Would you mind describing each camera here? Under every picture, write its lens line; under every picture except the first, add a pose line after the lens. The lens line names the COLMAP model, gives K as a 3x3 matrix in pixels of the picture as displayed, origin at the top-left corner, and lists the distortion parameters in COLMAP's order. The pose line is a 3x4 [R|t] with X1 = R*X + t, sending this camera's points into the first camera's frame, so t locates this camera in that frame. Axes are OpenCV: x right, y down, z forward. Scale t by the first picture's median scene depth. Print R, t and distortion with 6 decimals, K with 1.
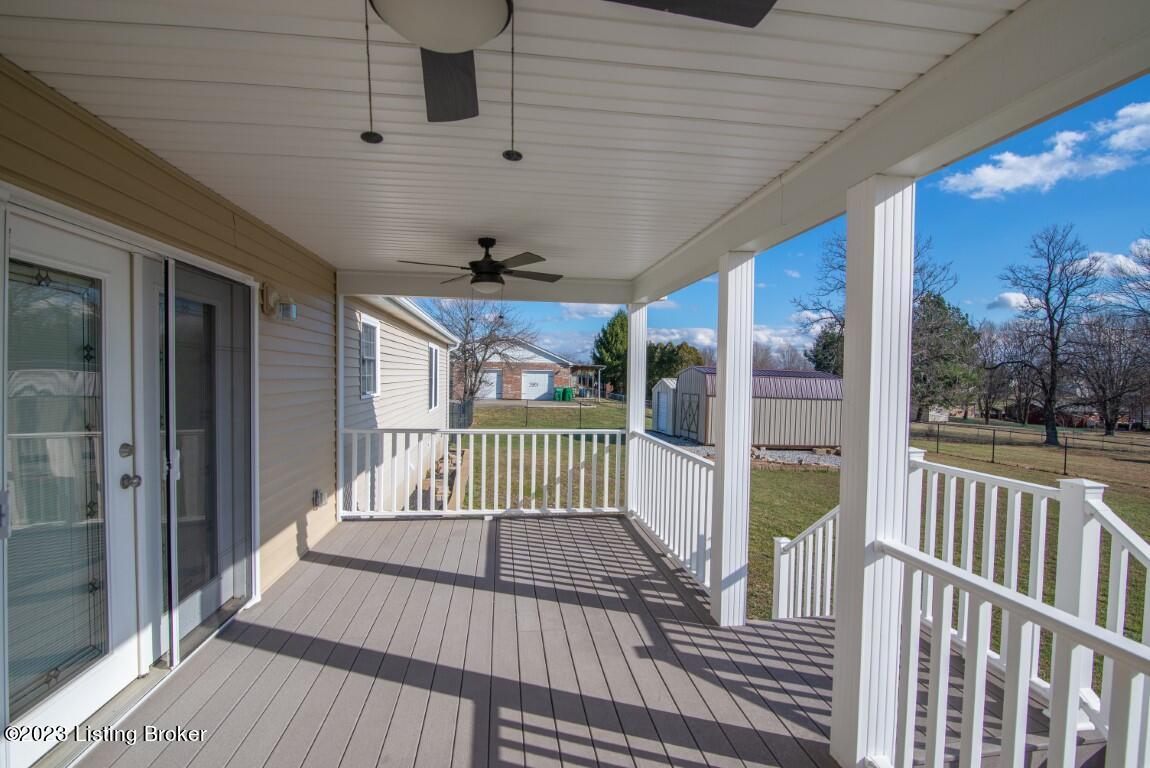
lens RADIAL K [[533.8, 0, 573.7], [0, 533.8, 381.1], [0, 0, 1]] dist [0.000432, 0.000043]
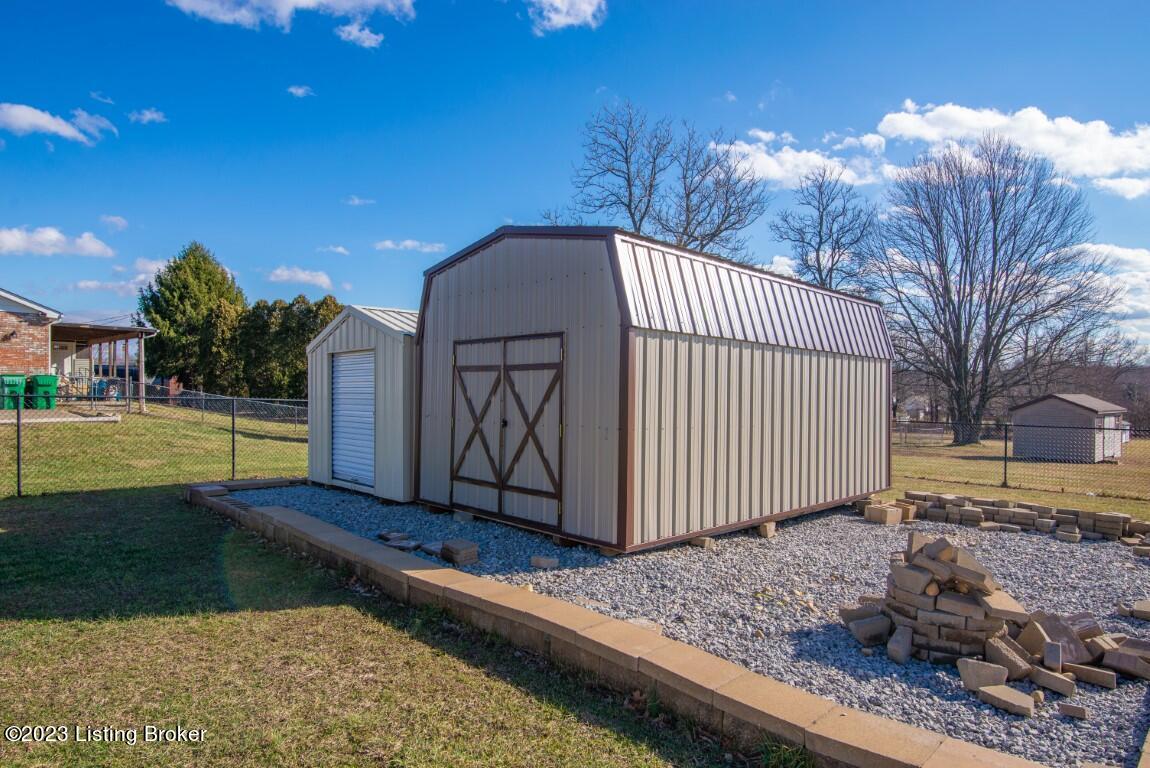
lens RADIAL K [[662.2, 0, 577.6], [0, 662.2, 385.5], [0, 0, 1]] dist [0.003105, 0.000204]
pose [[0.821965, -0.014534, 0.569352, 0.028020], [0.013446, 0.999891, 0.006113, 0.018134], [-0.569379, 0.002631, 0.822071, 0.296567]]
